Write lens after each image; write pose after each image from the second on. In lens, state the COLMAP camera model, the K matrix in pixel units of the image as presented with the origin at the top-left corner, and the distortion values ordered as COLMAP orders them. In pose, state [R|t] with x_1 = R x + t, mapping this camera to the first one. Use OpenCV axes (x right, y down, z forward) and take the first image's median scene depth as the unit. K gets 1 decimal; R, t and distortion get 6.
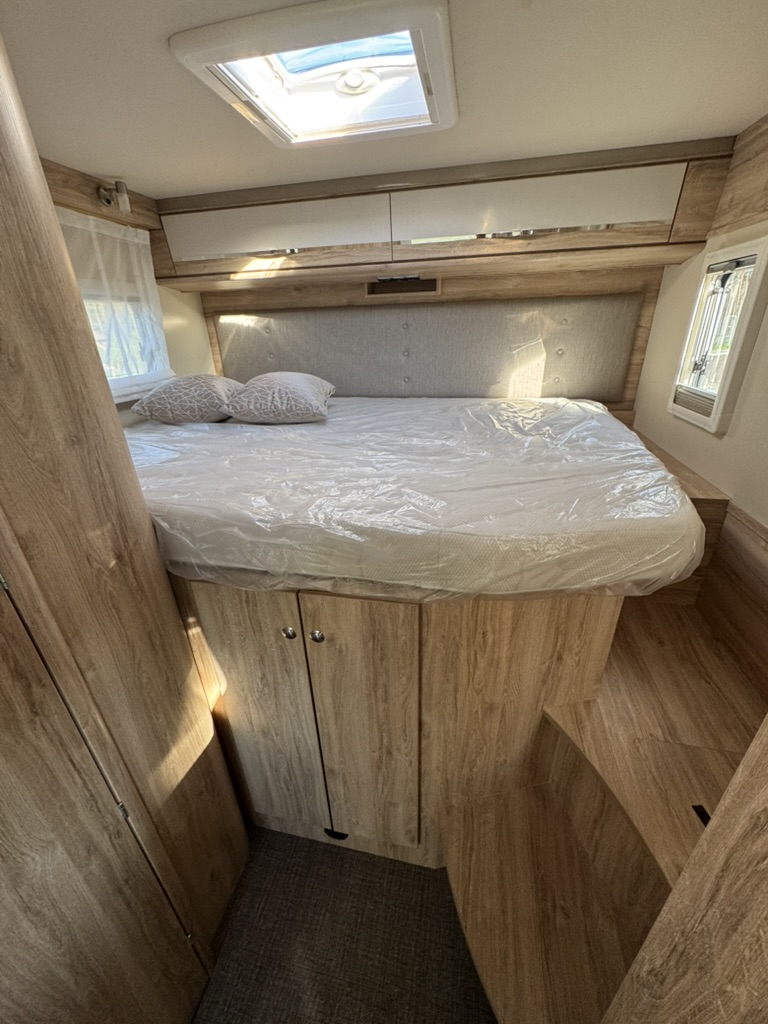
lens RADIAL K [[403.7, 0, 384.9], [0, 403.7, 512.0], [0, 0, 1]] dist [-0.003239, -0.000084]
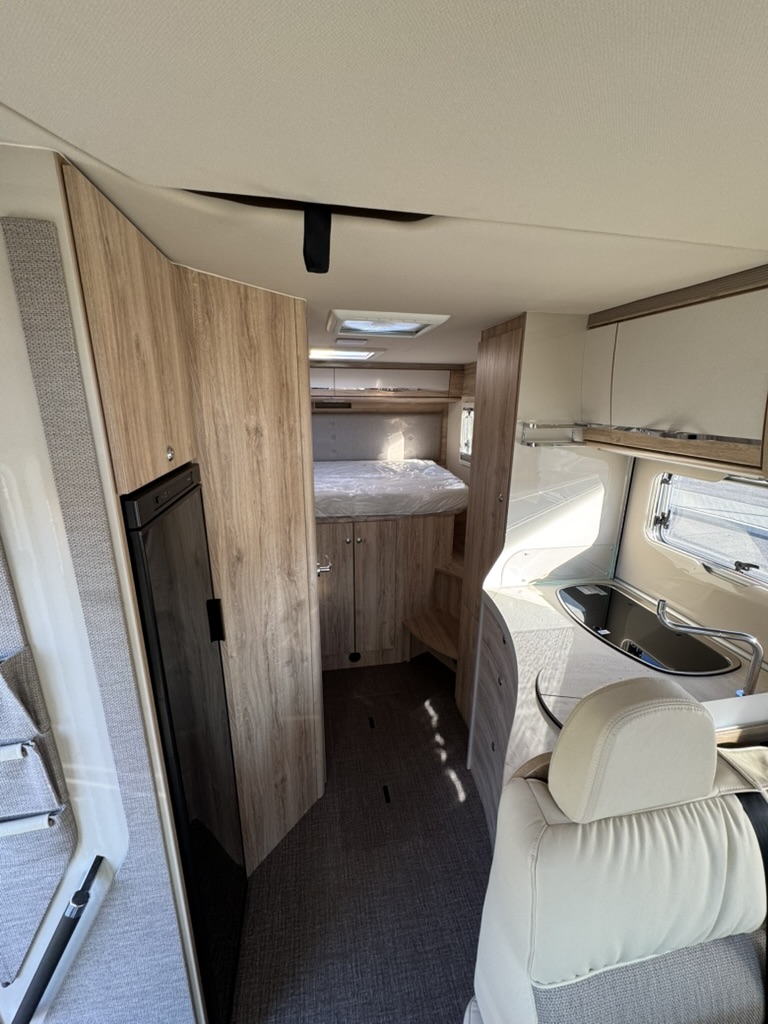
lens RADIAL K [[403.7, 0, 384.7], [0, 403.7, 511.7], [0, 0, 1]] dist [-0.003239, -0.000084]
pose [[0.922214, -0.063683, 0.381400, -0.697985], [0.129529, 0.980237, -0.149526, 0.369572], [-0.364340, 0.187297, 0.912237, -1.062165]]
